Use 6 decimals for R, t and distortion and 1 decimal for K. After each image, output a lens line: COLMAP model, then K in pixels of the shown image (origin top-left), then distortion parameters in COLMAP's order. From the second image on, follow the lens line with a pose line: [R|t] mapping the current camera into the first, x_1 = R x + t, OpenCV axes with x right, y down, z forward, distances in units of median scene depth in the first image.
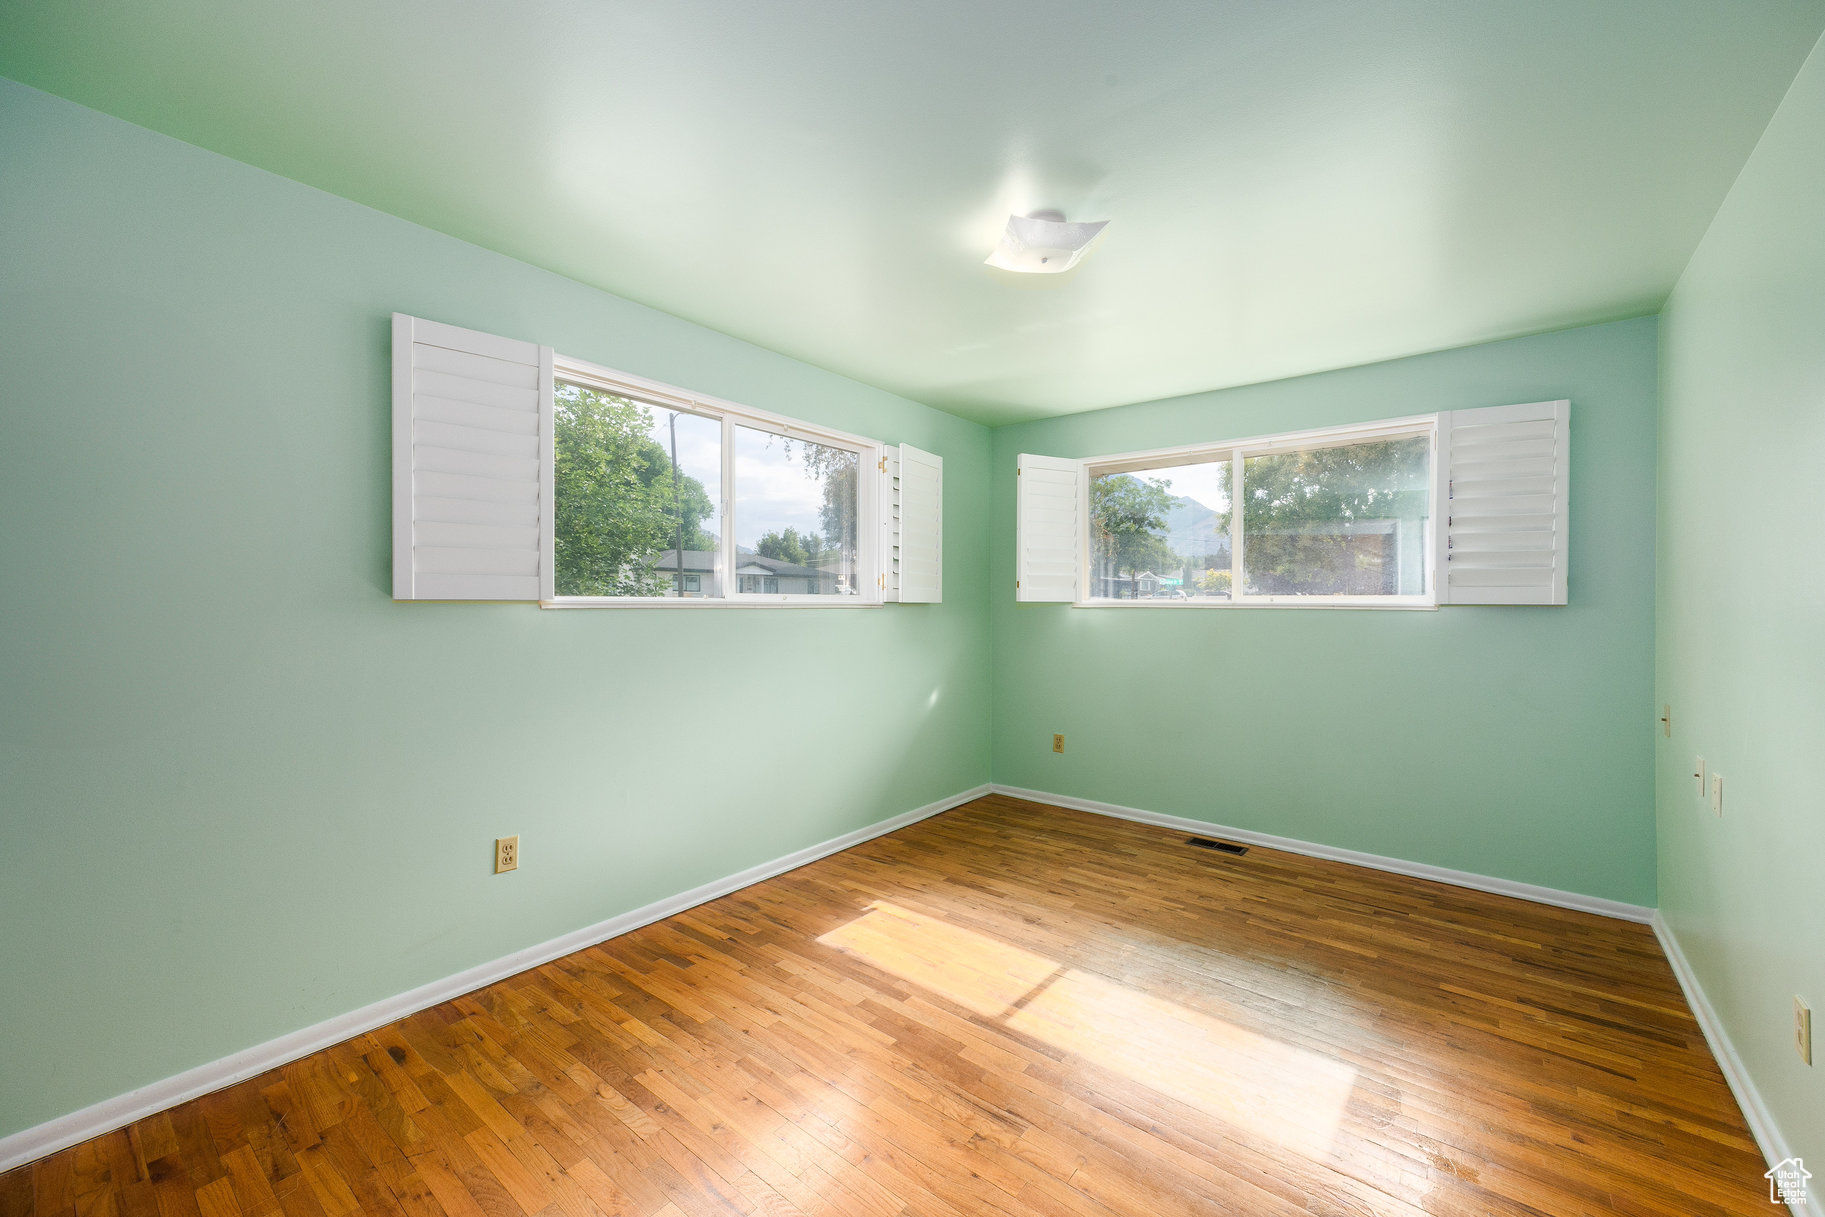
lens RADIAL K [[706.5, 0, 919.2], [0, 706.5, 605.0], [0, 0, 1]] dist [0.002136, 0.000005]
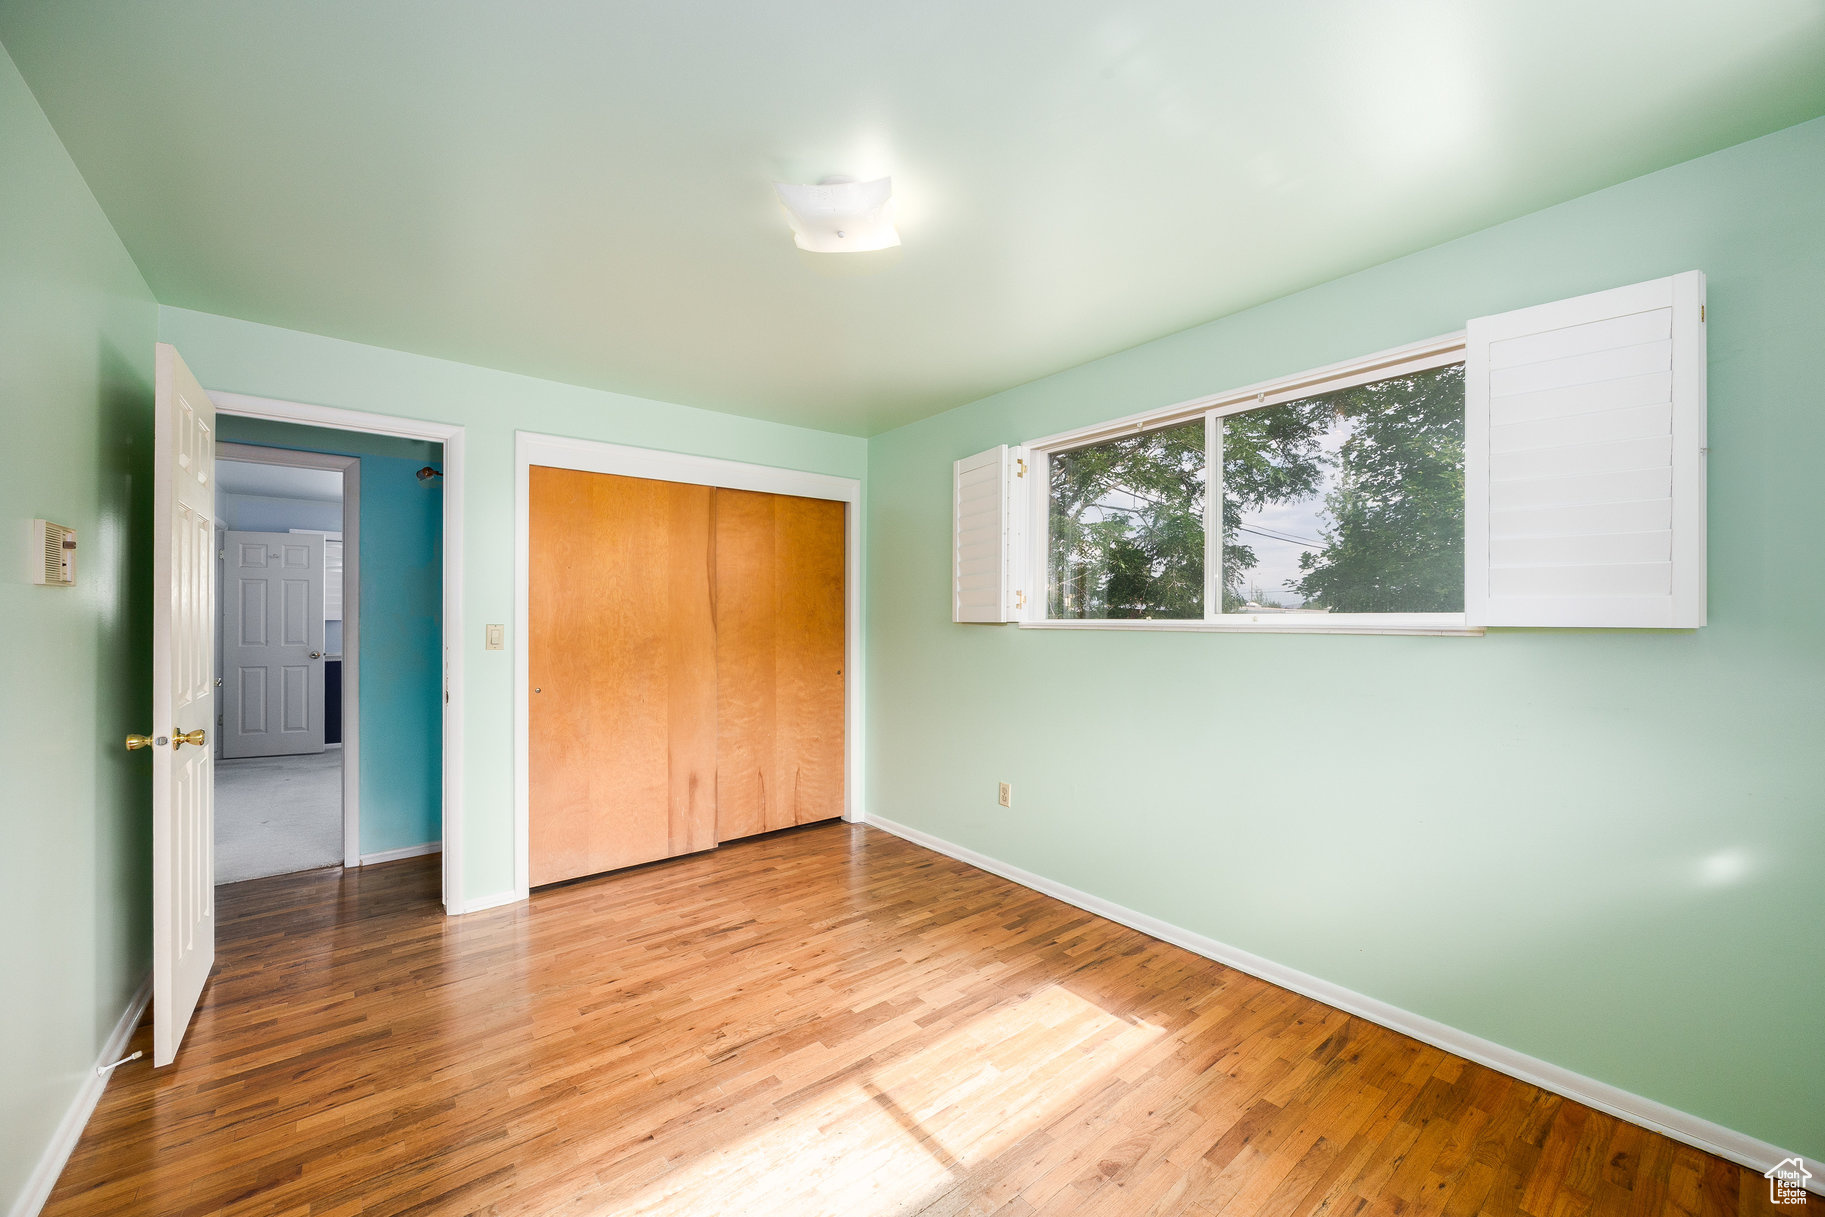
lens RADIAL K [[706.5, 0, 920.2], [0, 706.5, 617.1], [0, 0, 1]] dist [0.002136, 0.000005]
pose [[-0.203723, -0.001514, -0.979027, 0.783875], [0.000688, 0.999998, -0.001689, -0.013810], [0.979028, -0.001018, -0.203721, 0.983627]]
